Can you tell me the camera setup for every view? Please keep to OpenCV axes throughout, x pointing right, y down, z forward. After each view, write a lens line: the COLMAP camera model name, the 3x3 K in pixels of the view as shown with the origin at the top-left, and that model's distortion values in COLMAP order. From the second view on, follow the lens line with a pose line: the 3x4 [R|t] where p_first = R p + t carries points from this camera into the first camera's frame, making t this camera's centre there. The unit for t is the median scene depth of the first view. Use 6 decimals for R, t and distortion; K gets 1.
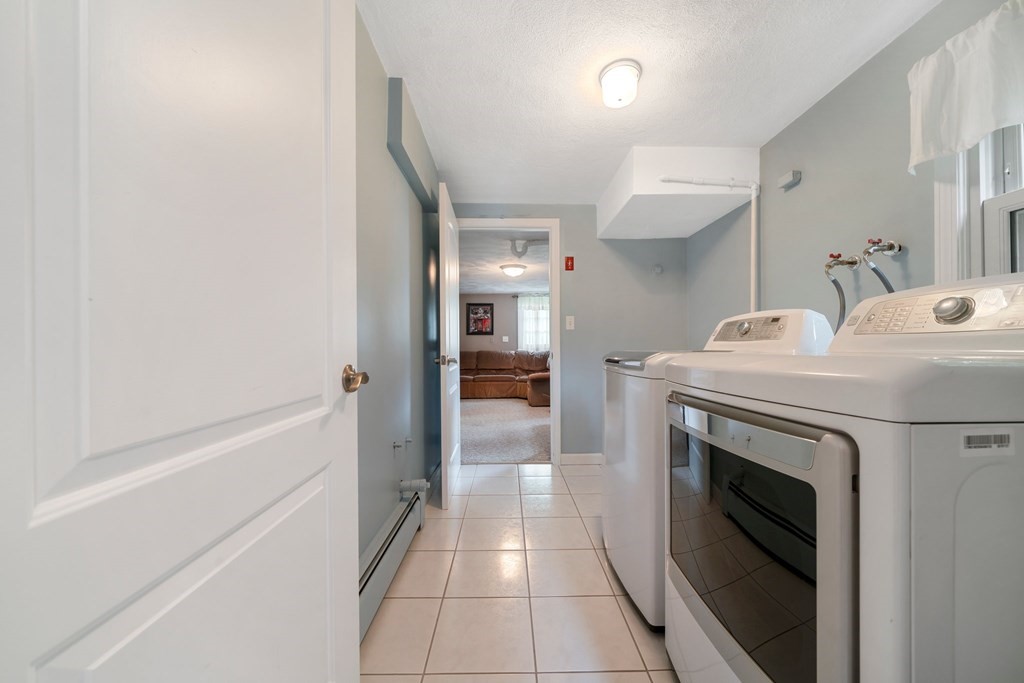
lens RADIAL K [[389.4, 0, 514.2], [0, 389.4, 346.3], [0, 0, 1]] dist [-0.006023, 0.001151]
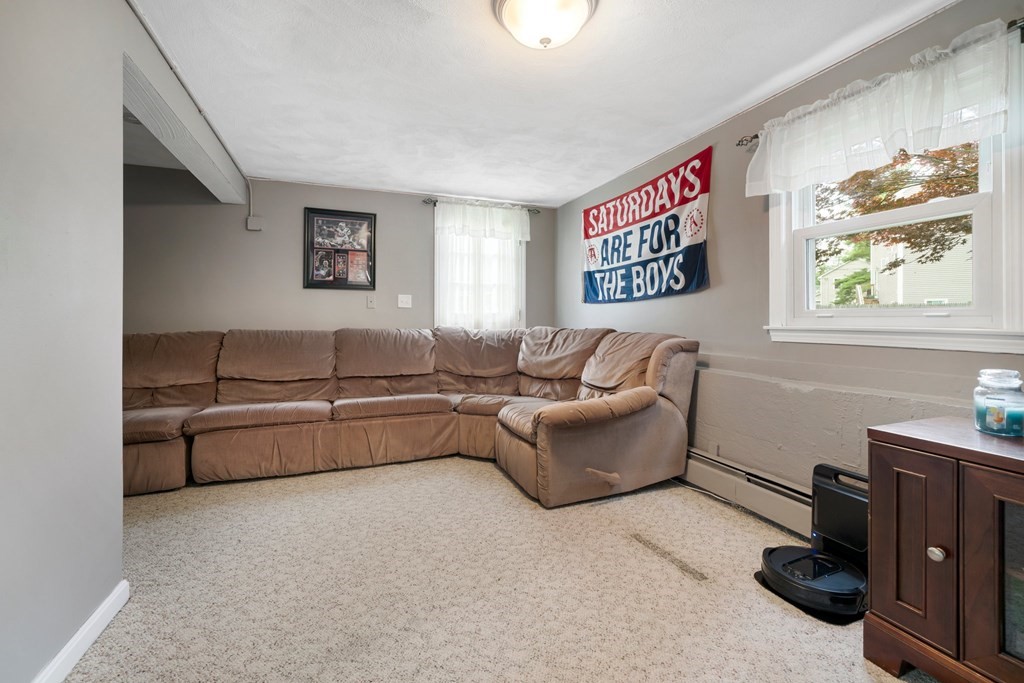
lens RADIAL K [[412.1, 0, 496.9], [0, 412.1, 319.5], [0, 0, 1]] dist [-0.001391, -0.000026]
pose [[0.936120, 0.007018, 0.351611, -0.087411], [-0.007403, 0.999973, -0.000251, 0.000782], [-0.351603, -0.002368, 0.936146, 0.553990]]
